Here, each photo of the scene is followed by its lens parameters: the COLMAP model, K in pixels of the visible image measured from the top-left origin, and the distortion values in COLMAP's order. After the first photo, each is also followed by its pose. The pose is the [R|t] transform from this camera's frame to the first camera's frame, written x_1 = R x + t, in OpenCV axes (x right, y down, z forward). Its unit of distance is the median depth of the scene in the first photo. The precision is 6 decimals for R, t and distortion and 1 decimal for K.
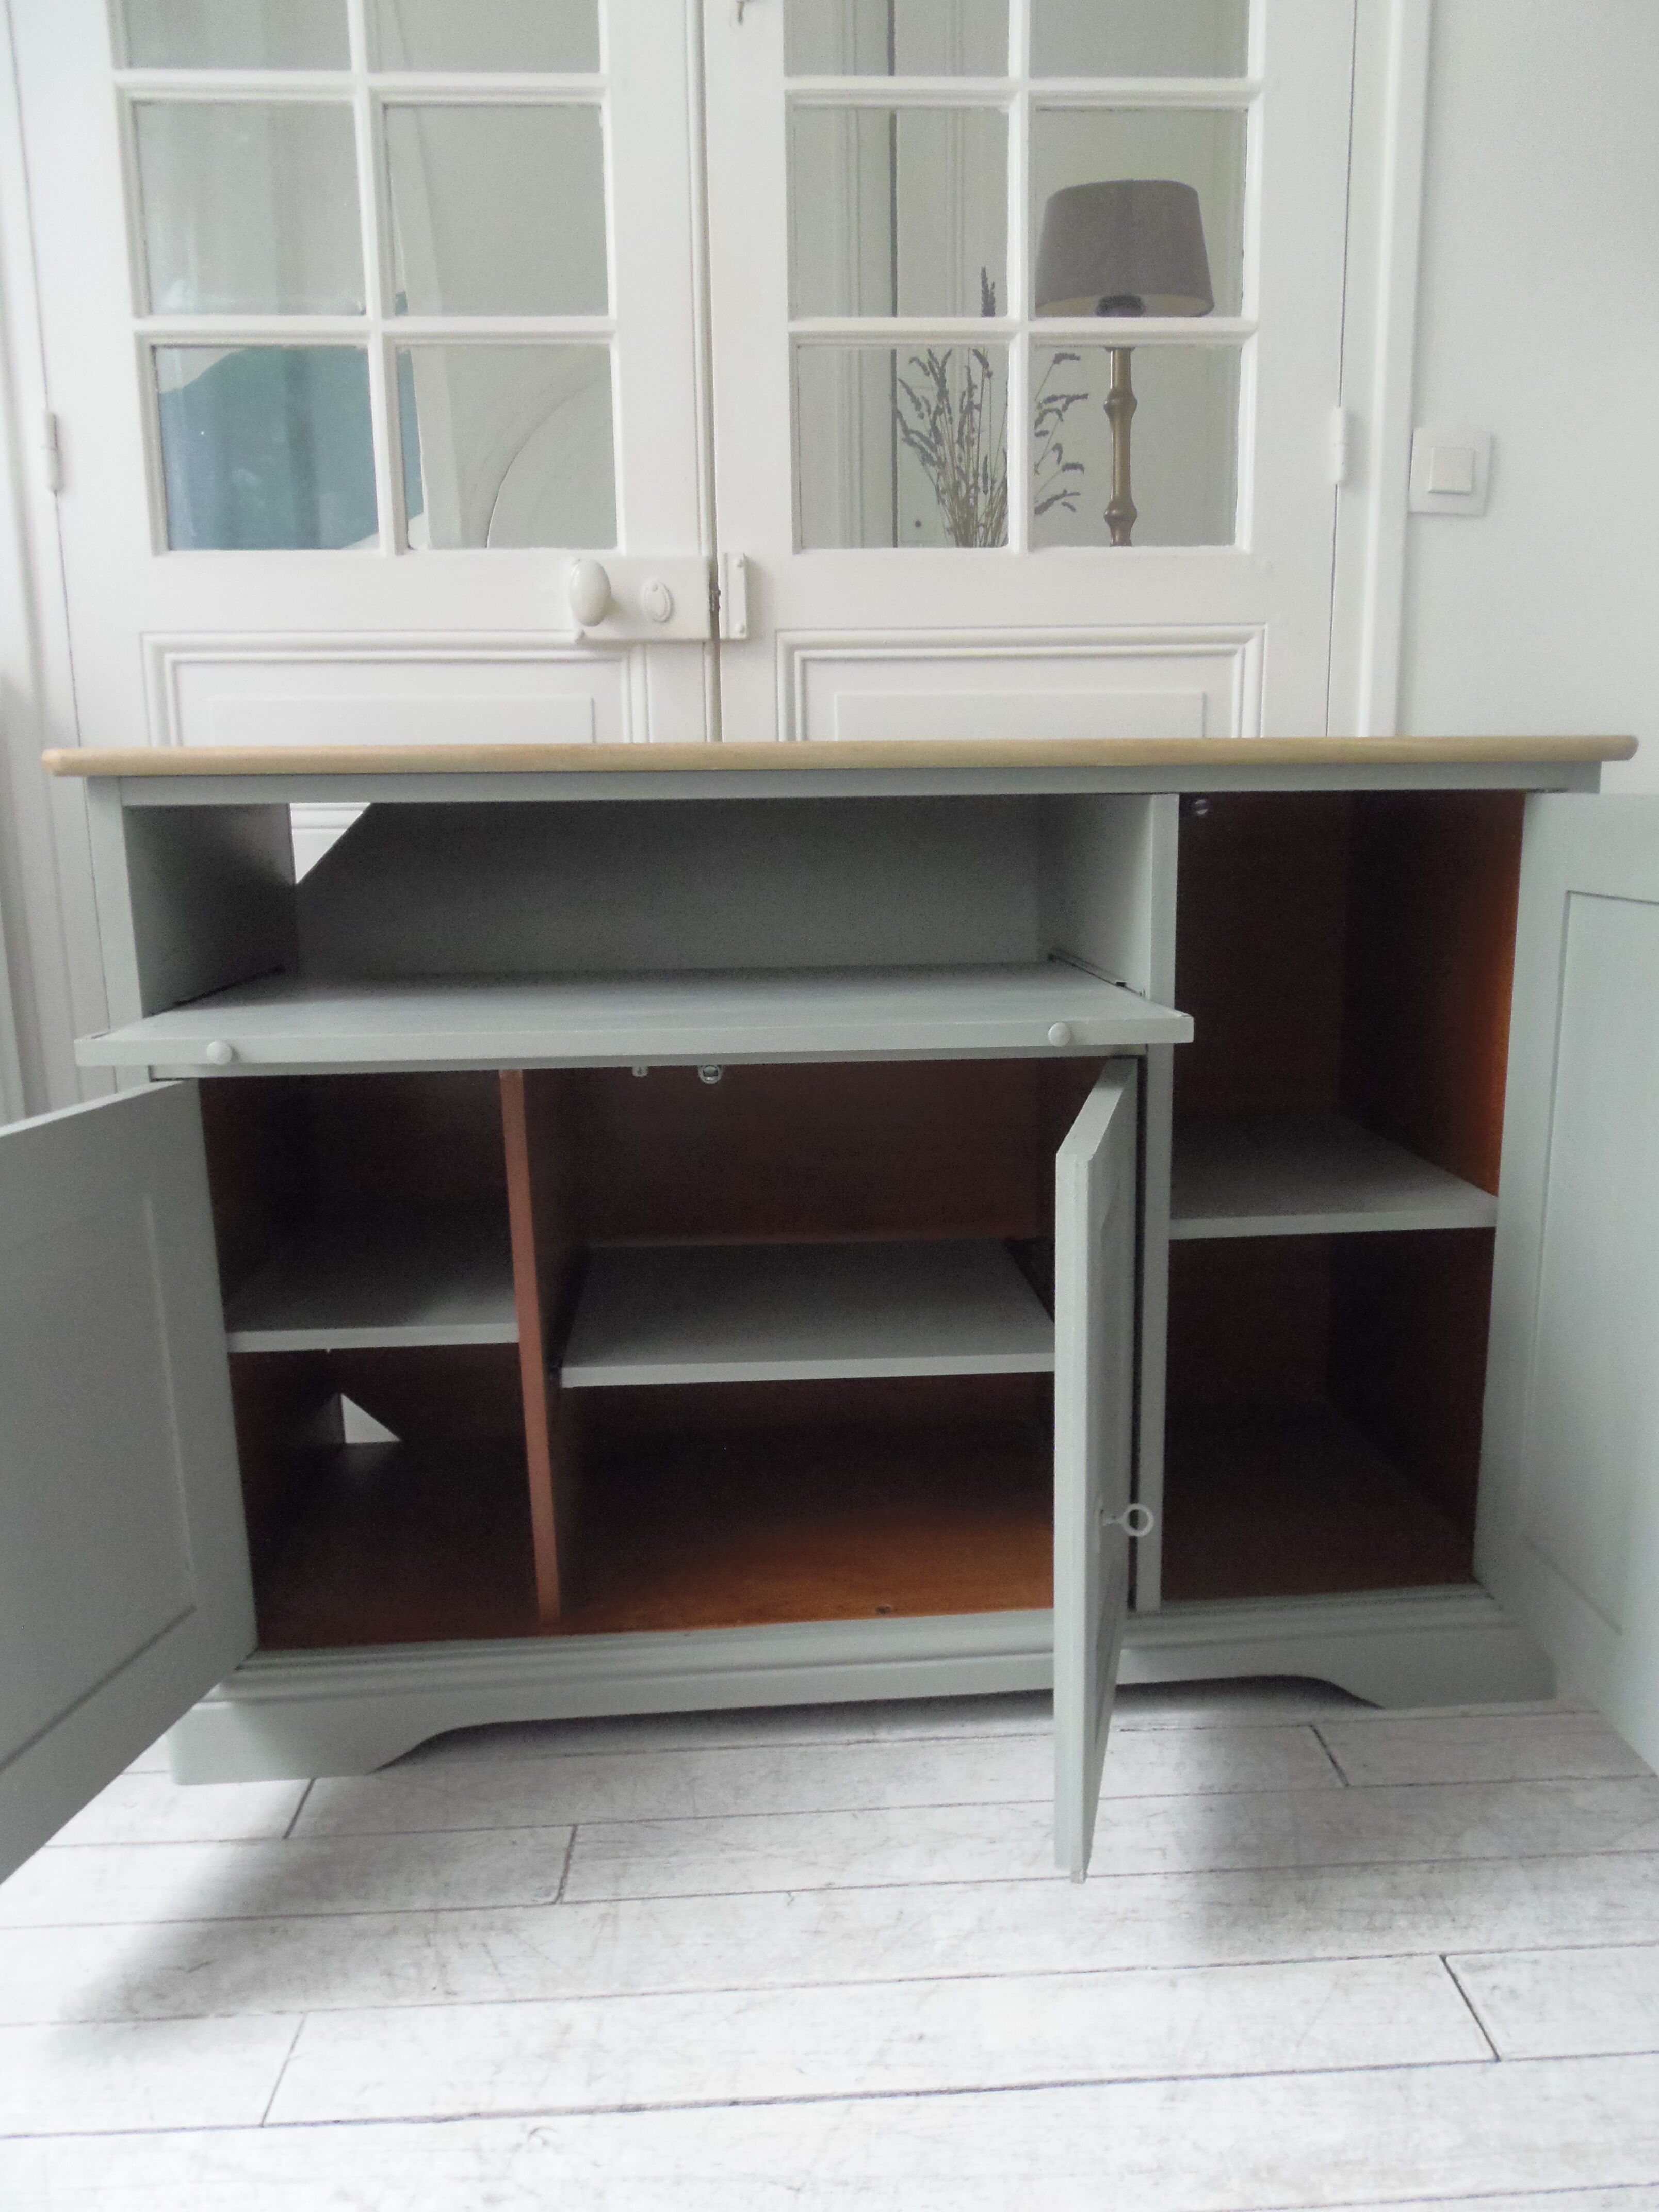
lens RADIAL K [[1588.4, 0, 877.0], [0, 1588.4, 1113.9], [0, 0, 1]] dist [-0.015723, 0.002842]
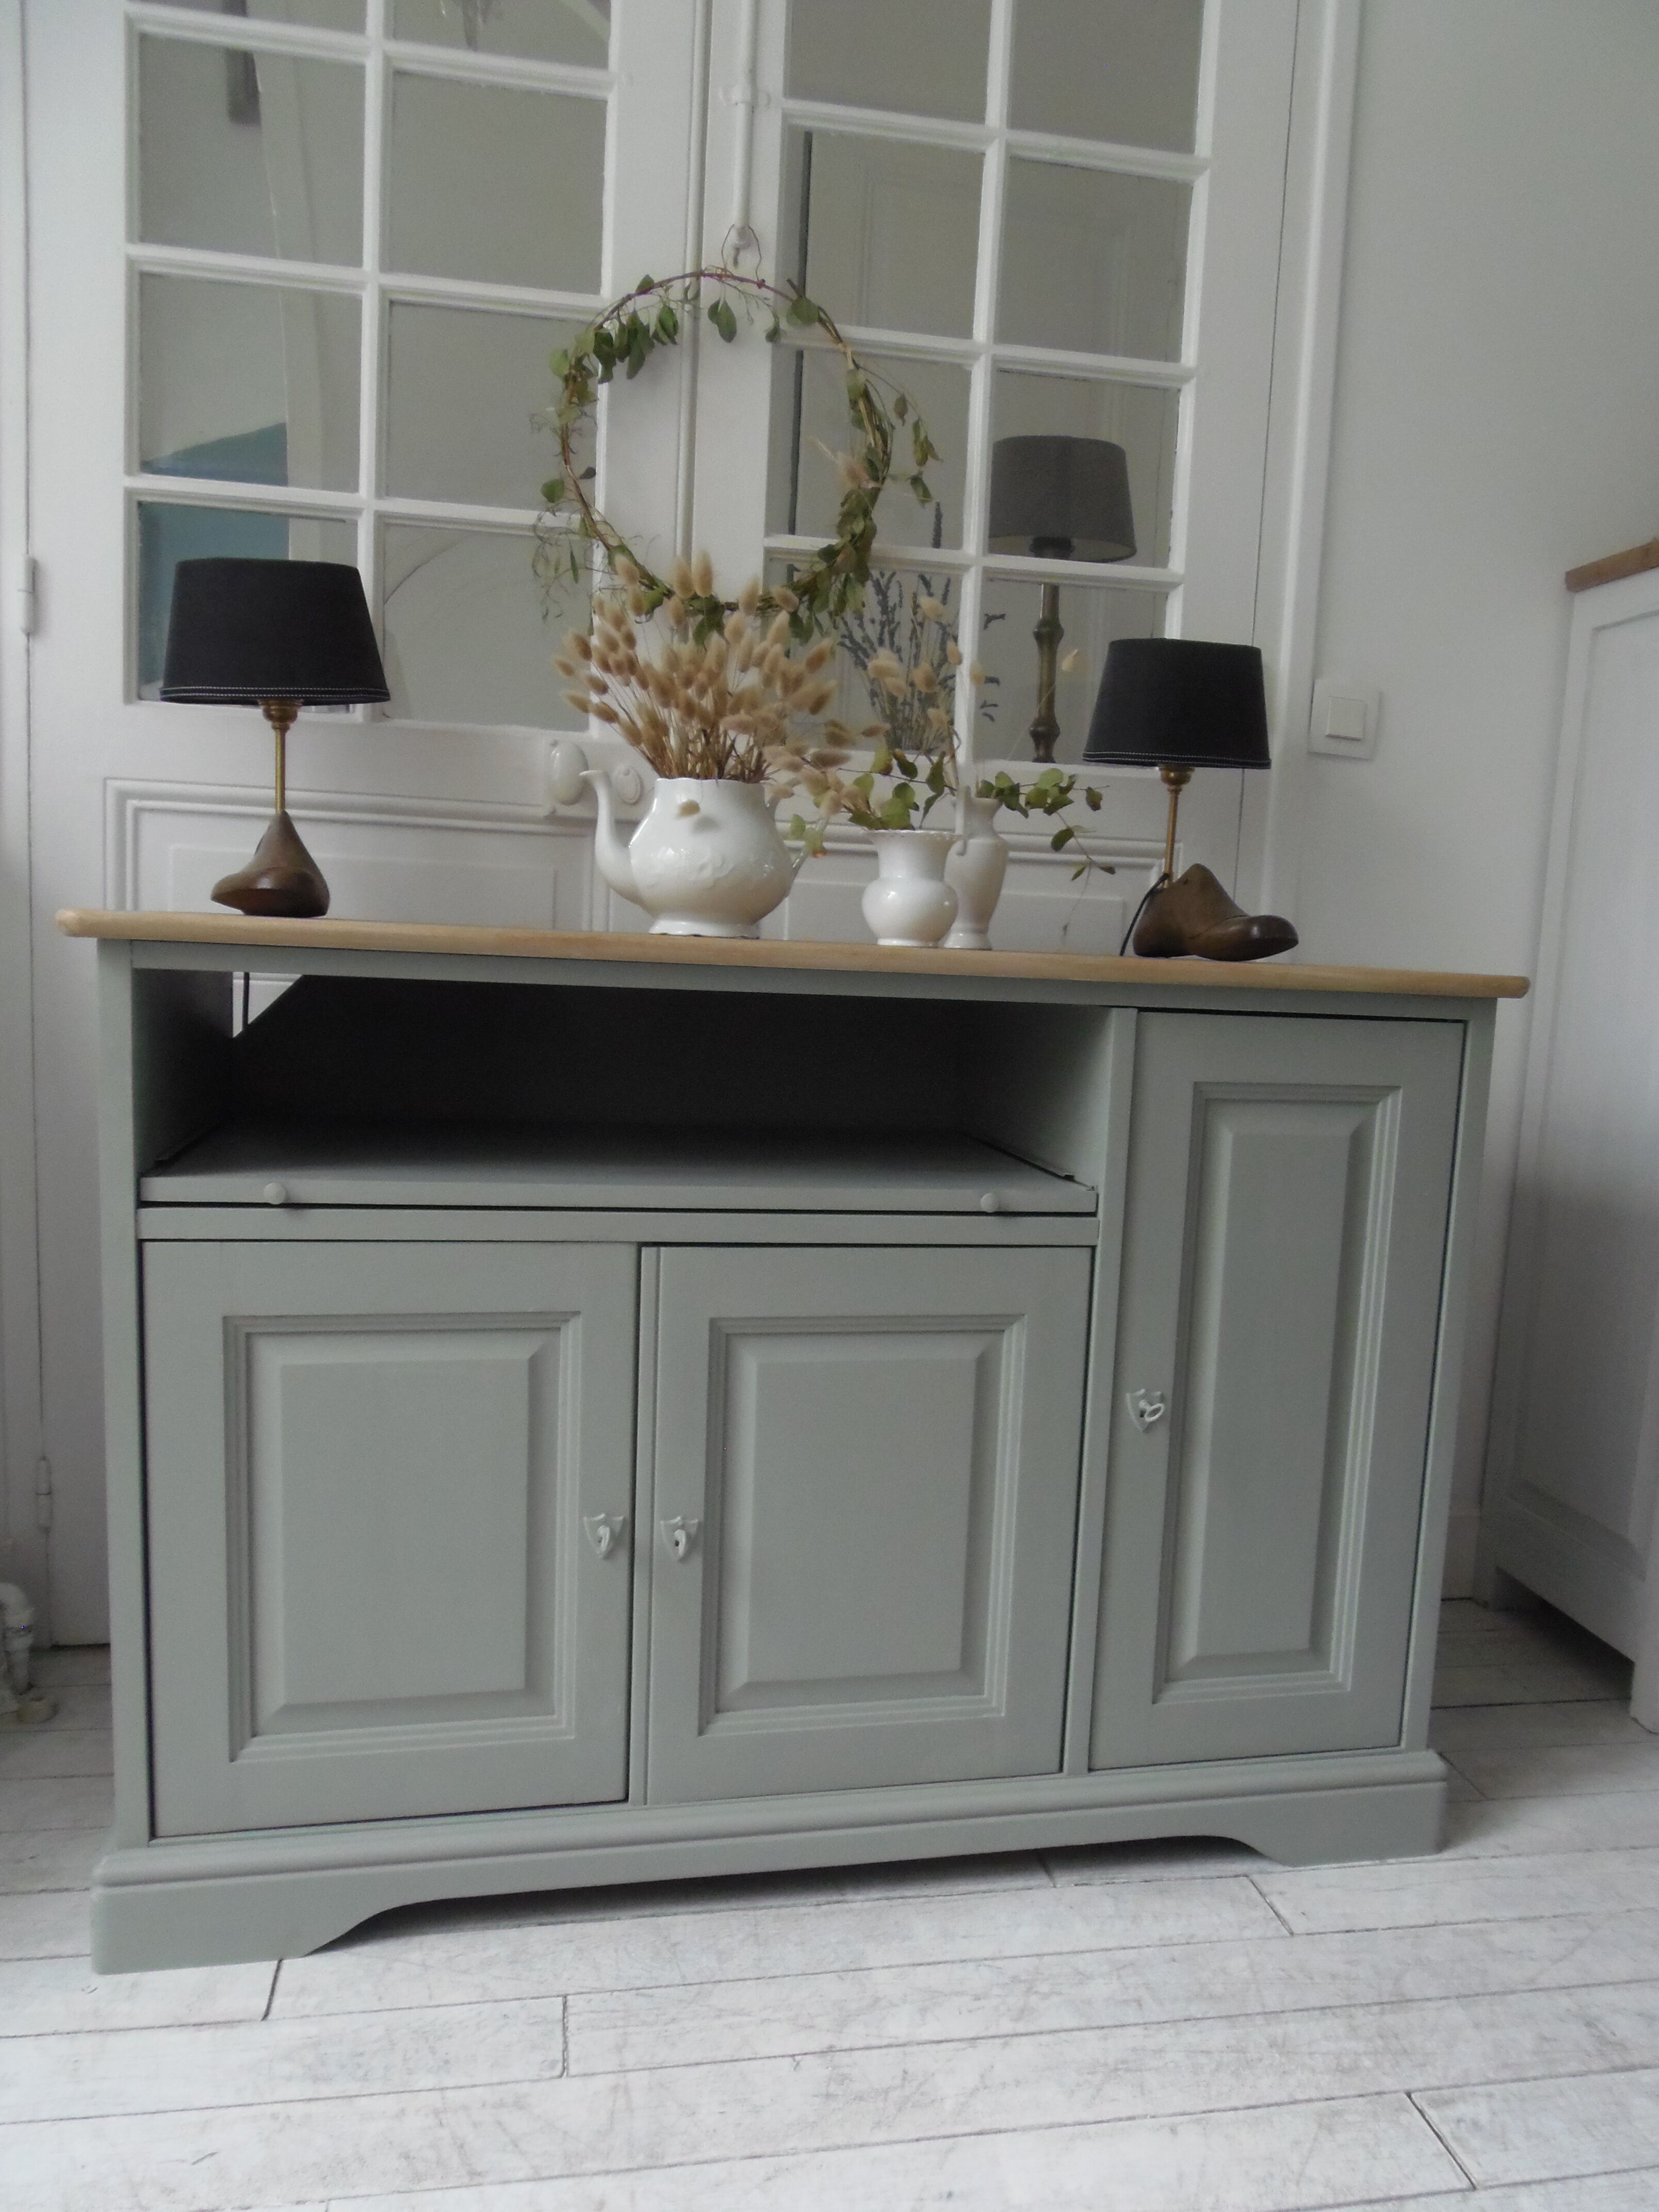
lens RADIAL K [[1574.7, 0, 861.4], [0, 1574.7, 1147.0], [0, 0, 1]] dist [-0.009745, -0.005546]
pose [[0.989851, 0.039544, 0.136499, -0.147153], [-0.030193, 0.997096, -0.069910, -0.021395], [-0.138867, 0.065080, 0.988170, -0.040076]]
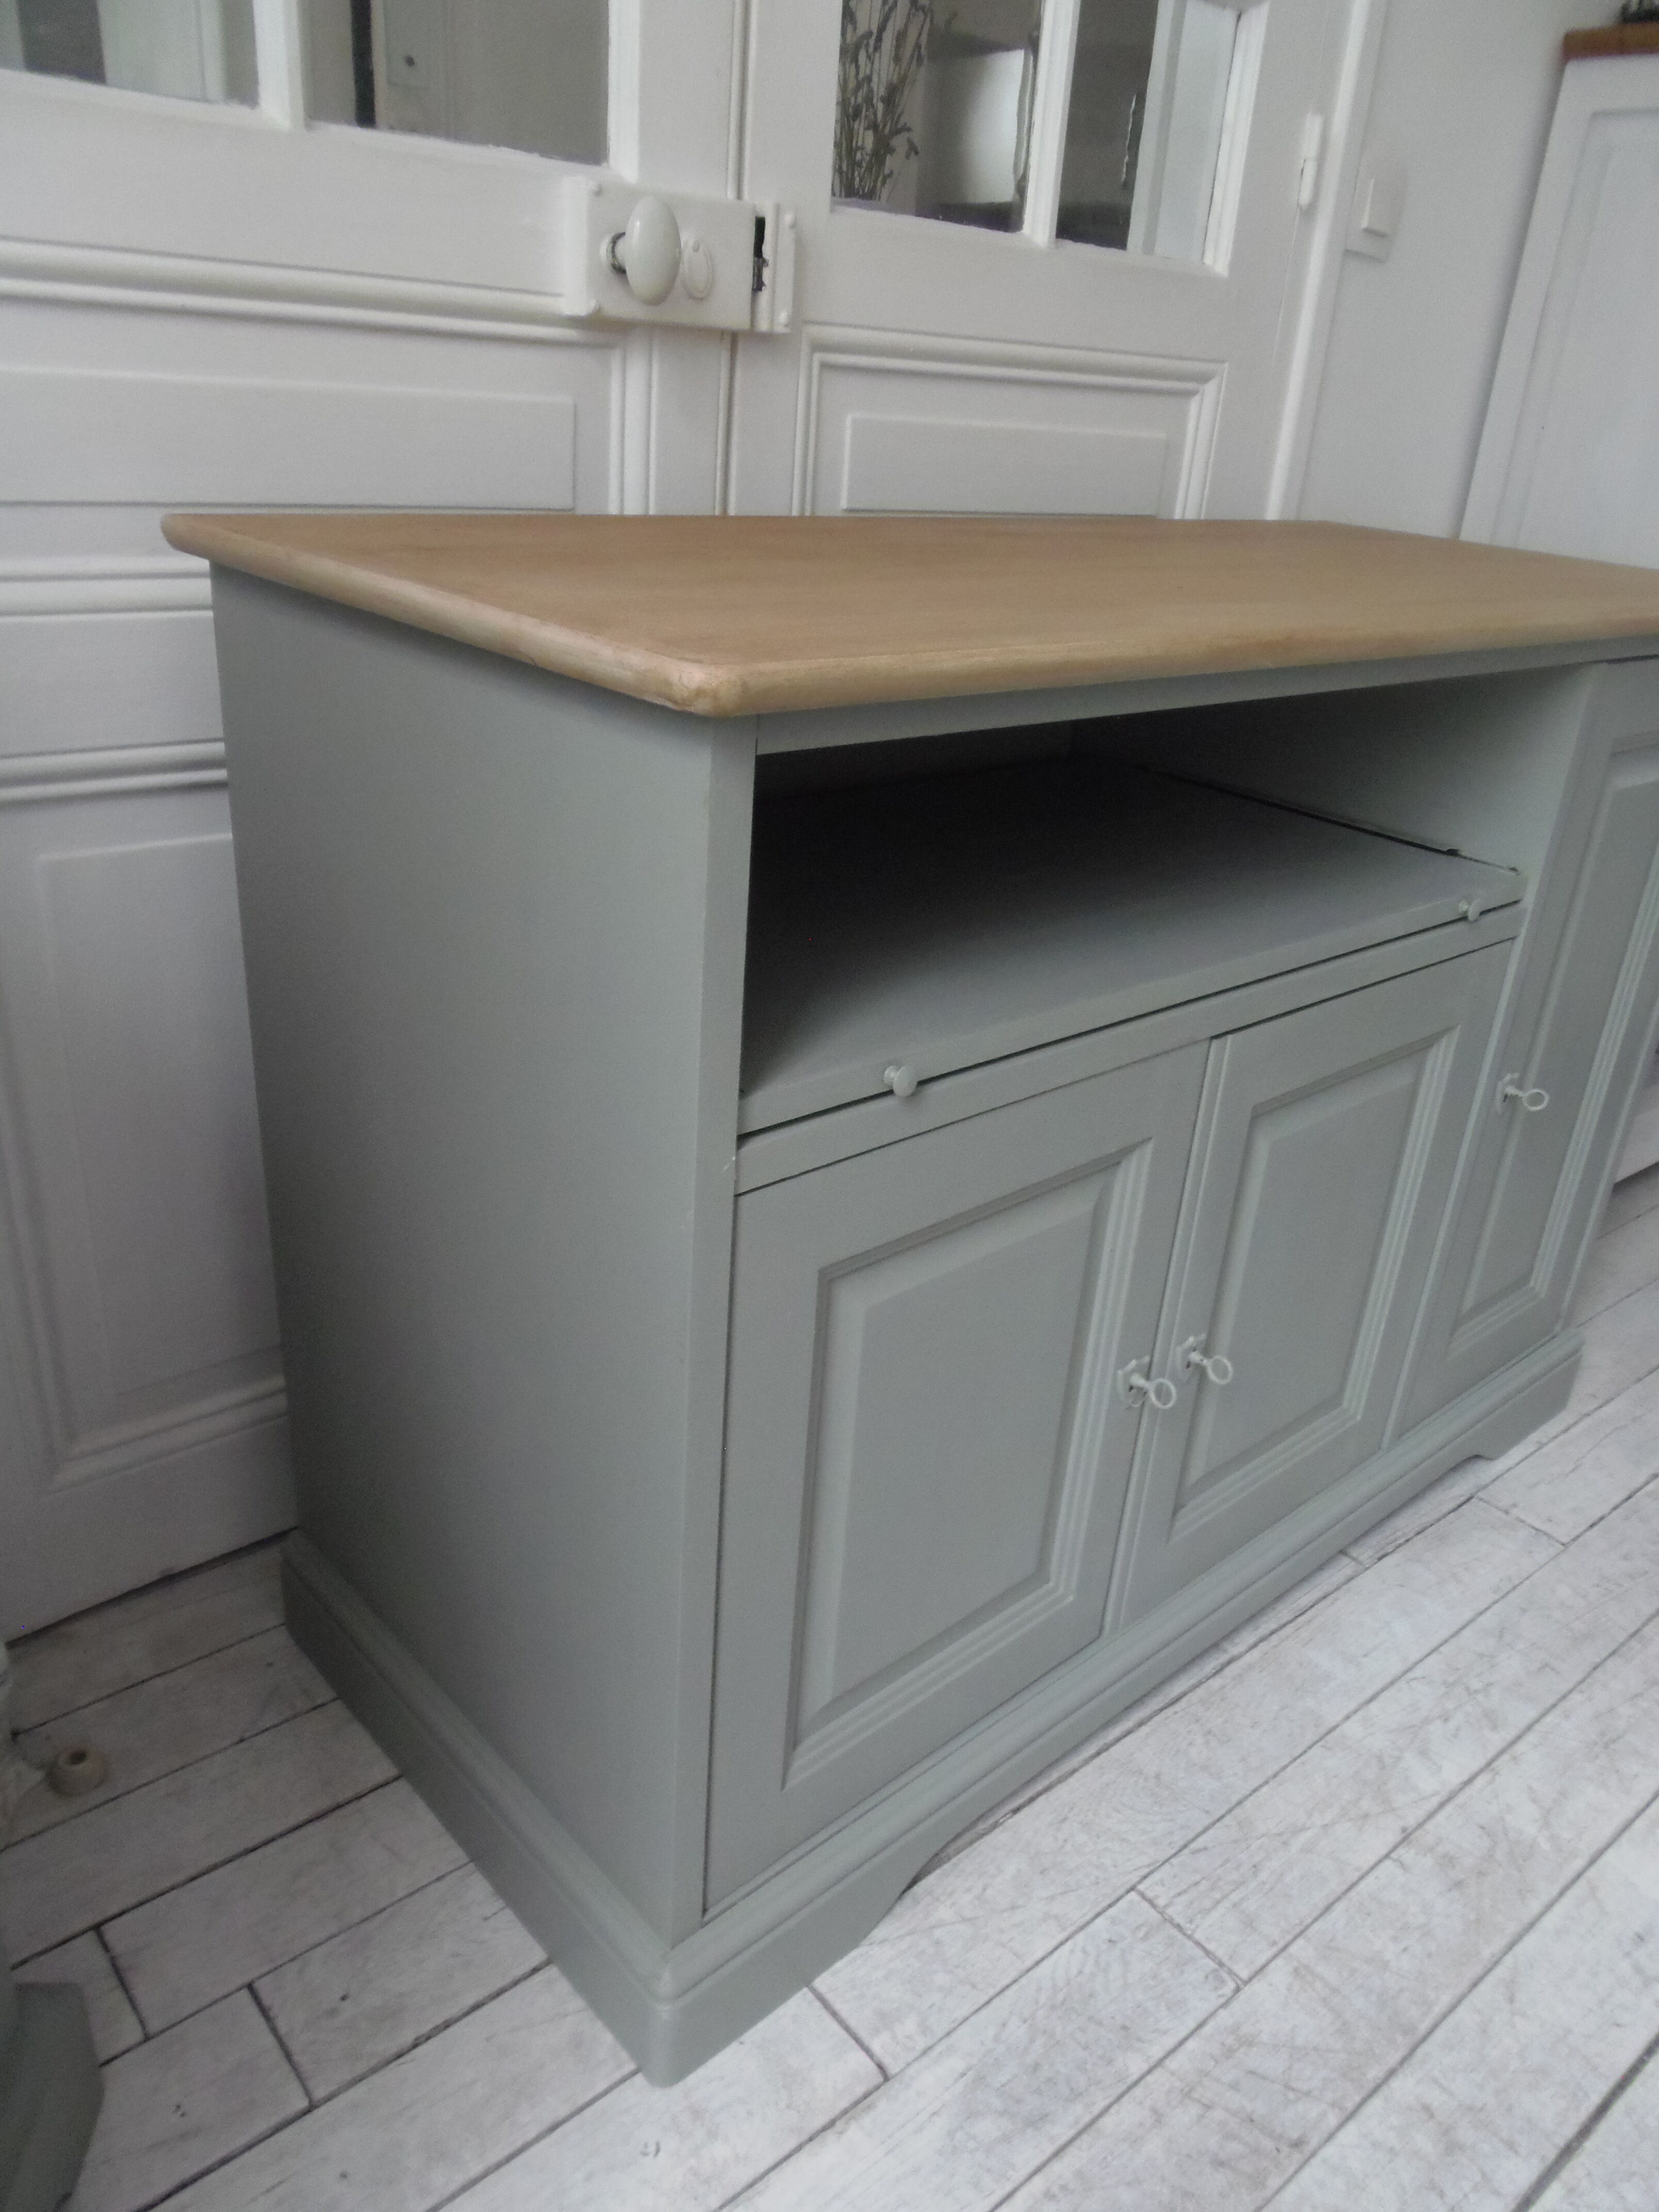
lens RADIAL K [[1599.3, 0, 836.4], [0, 1599.3, 1112.8], [0, 0, 1]] dist [-0.005988, -0.008377]
pose [[0.798165, -0.186978, 0.572688, -0.684767], [0.033317, 0.962861, 0.267932, -0.192861], [-0.601517, -0.194774, 0.774752, 0.449731]]
